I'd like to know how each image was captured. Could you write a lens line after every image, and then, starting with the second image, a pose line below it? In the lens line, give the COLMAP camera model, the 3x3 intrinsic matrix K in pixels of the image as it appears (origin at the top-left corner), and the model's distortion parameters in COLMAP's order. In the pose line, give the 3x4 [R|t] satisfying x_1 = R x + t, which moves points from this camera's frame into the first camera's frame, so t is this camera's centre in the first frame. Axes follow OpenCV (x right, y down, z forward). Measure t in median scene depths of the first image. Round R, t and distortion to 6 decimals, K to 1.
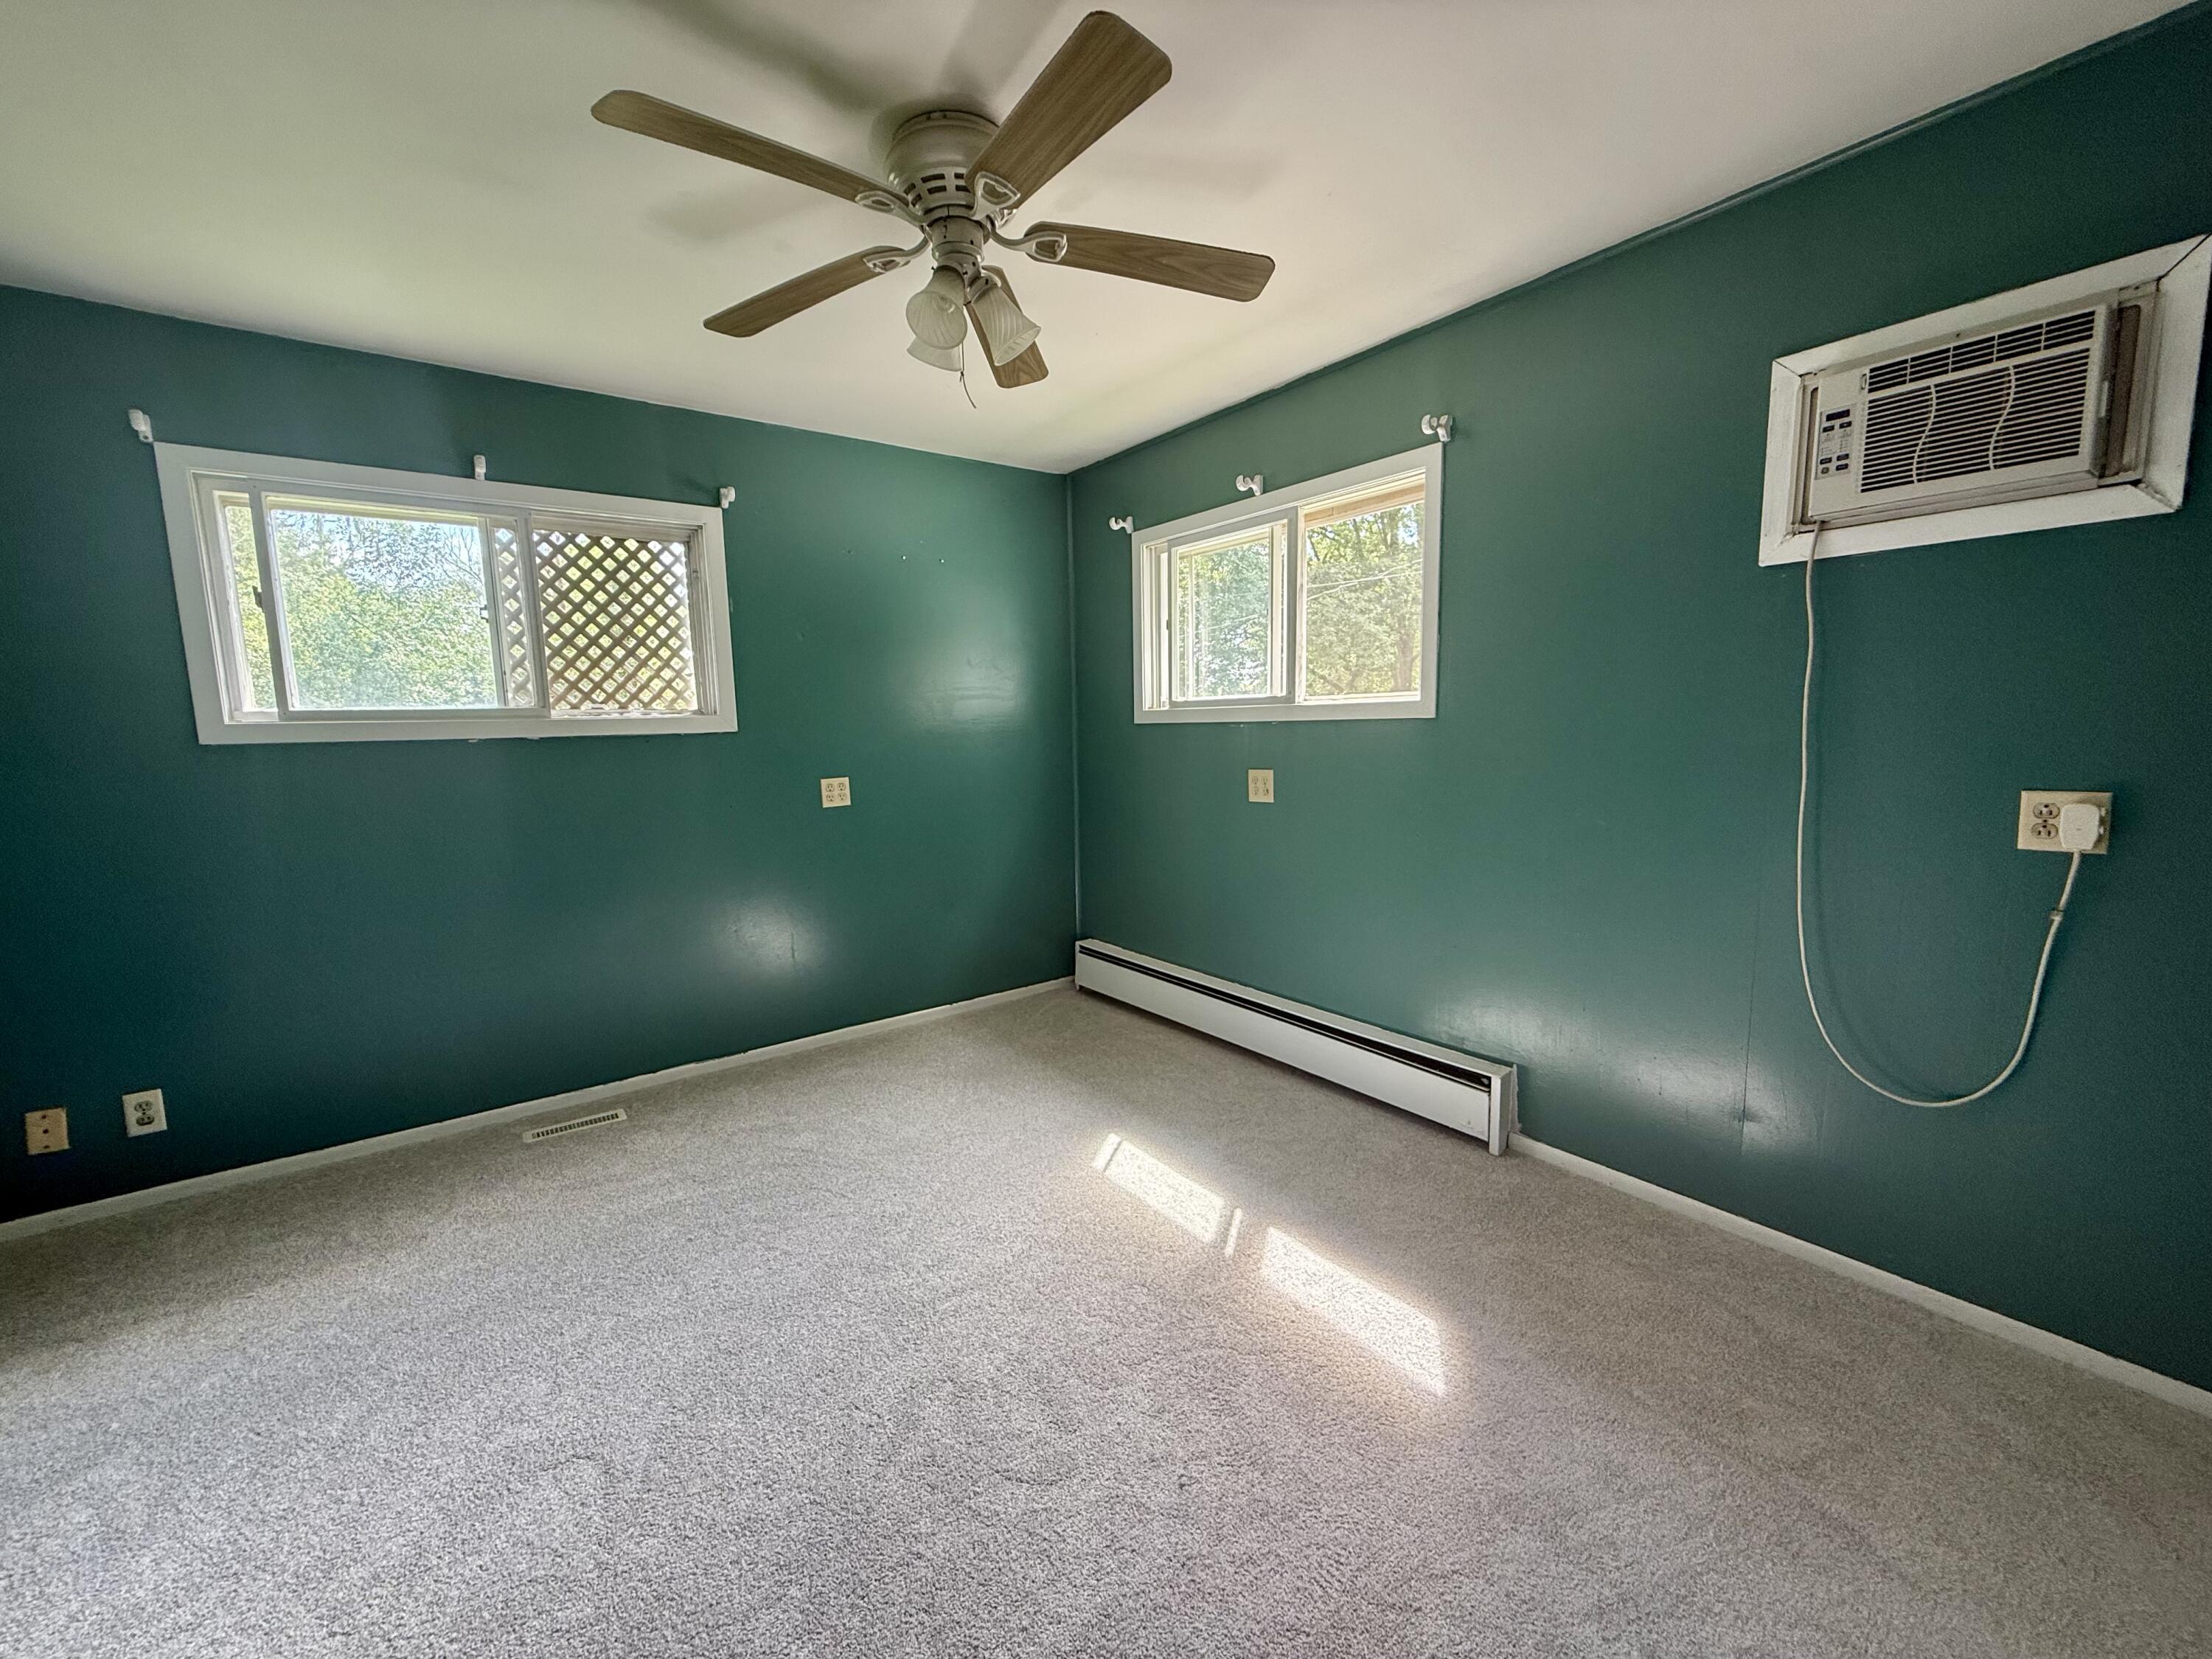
lens RADIAL K [[880.1, 0, 1107.9], [0, 880.1, 830.9], [0, 0, 1]] dist [-0.001293, 0.000768]
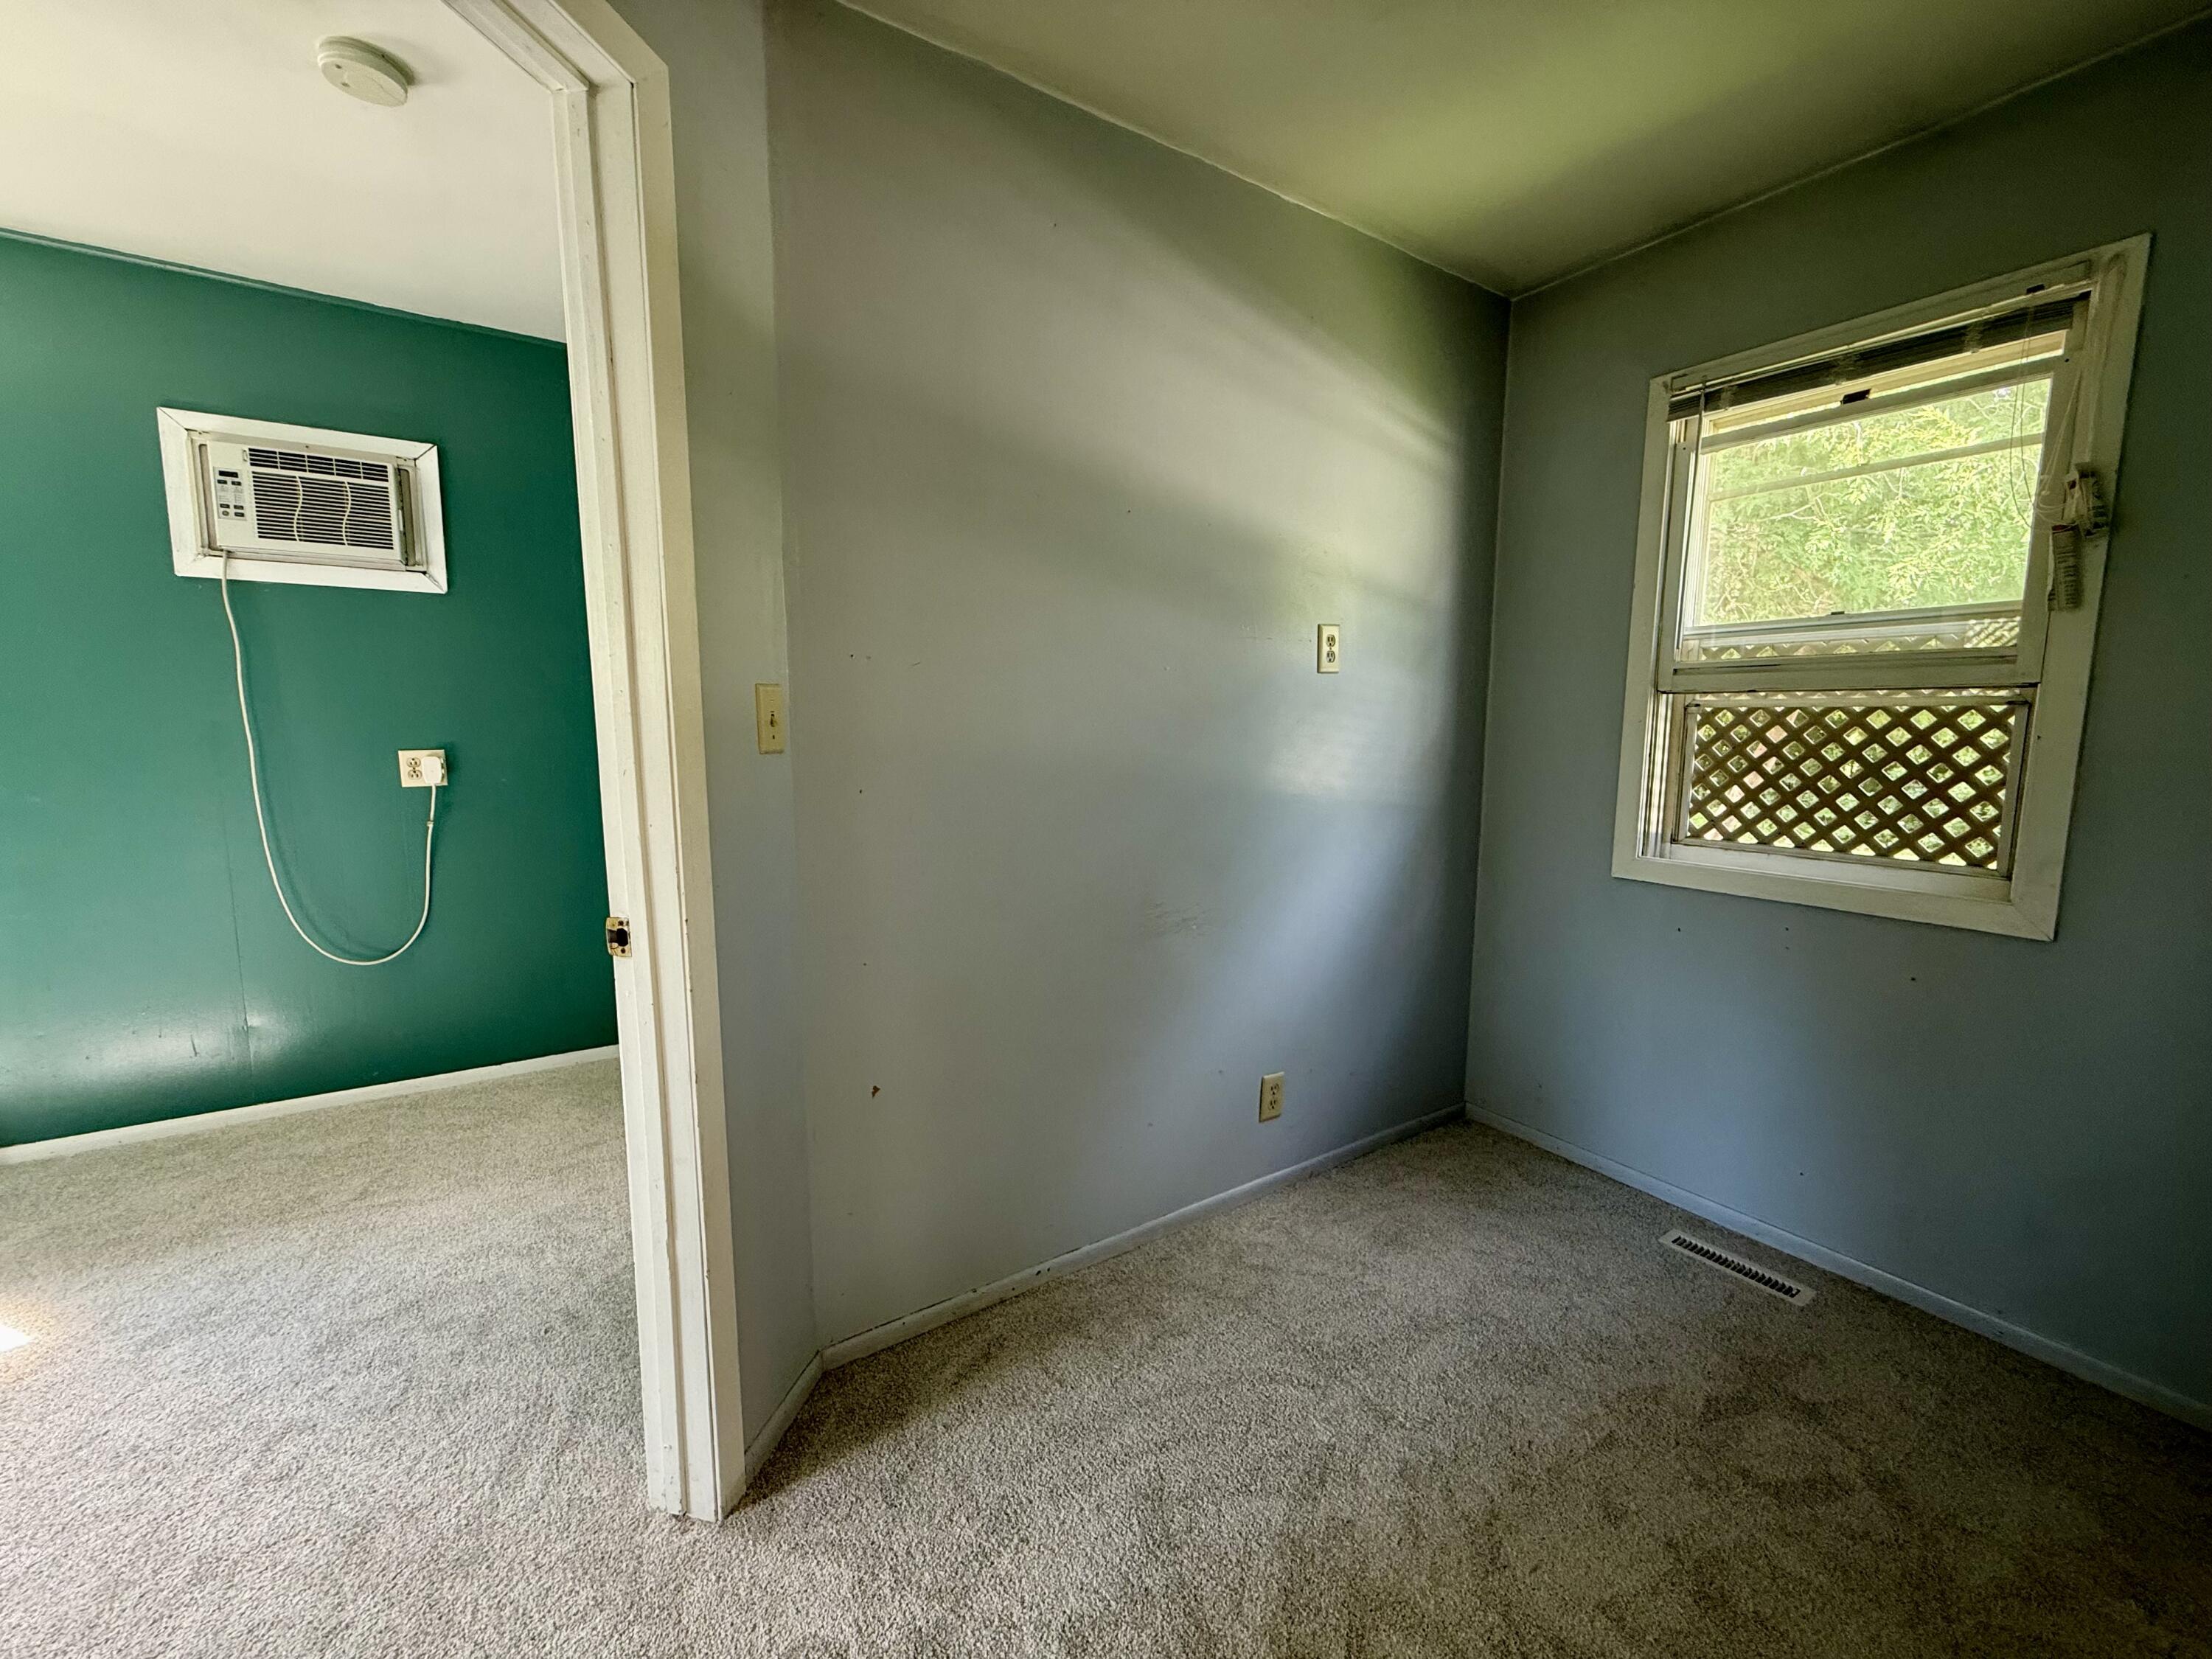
lens RADIAL K [[880.1, 0, 1089.7], [0, 880.1, 826.6], [0, 0, 1]] dist [-0.001293, 0.000768]
pose [[0.068477, -0.099796, 0.992649, -0.447946], [0.107819, 0.989897, 0.092081, 0.073043], [-0.991809, 0.100721, 0.078545, -0.338586]]
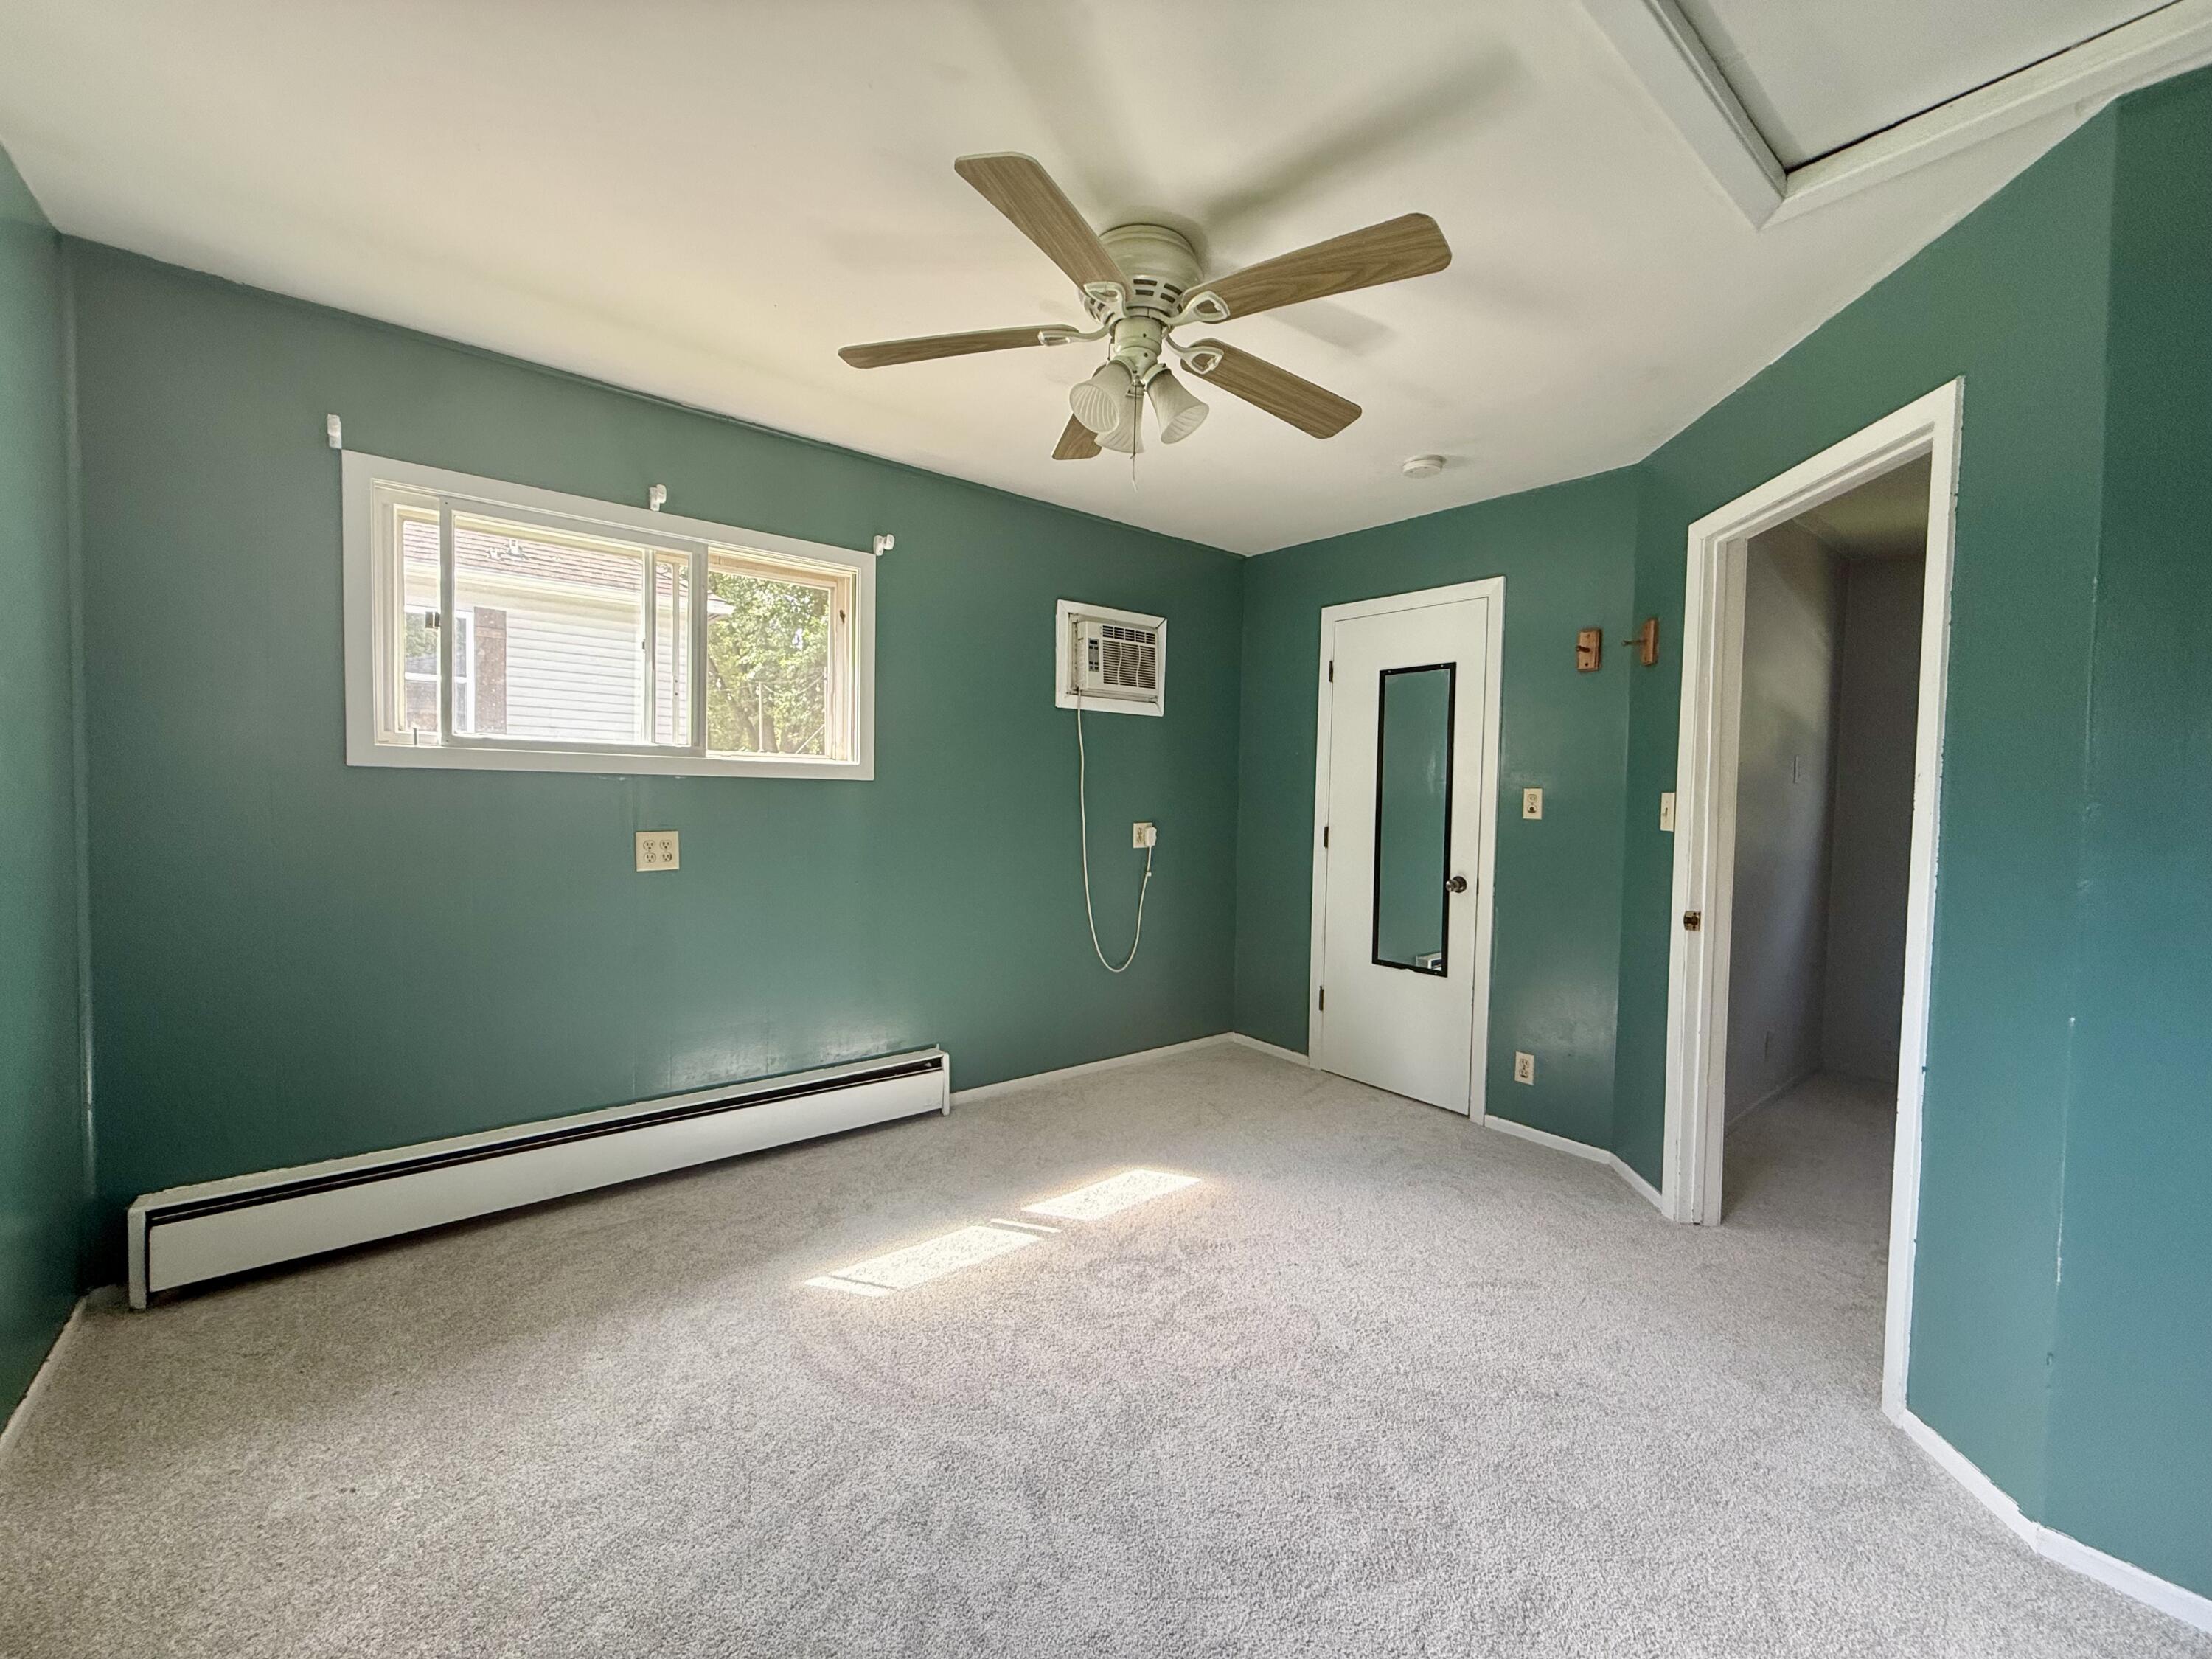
lens RADIAL K [[880.1, 0, 1106.8], [0, 880.1, 826.5], [0, 0, 1]] dist [-0.001293, 0.000768]
pose [[-0.036225, -0.029553, 0.998907, -1.188242], [0.091127, 0.995301, 0.032751, -0.110632], [-0.995180, 0.092214, -0.033361, 1.054193]]
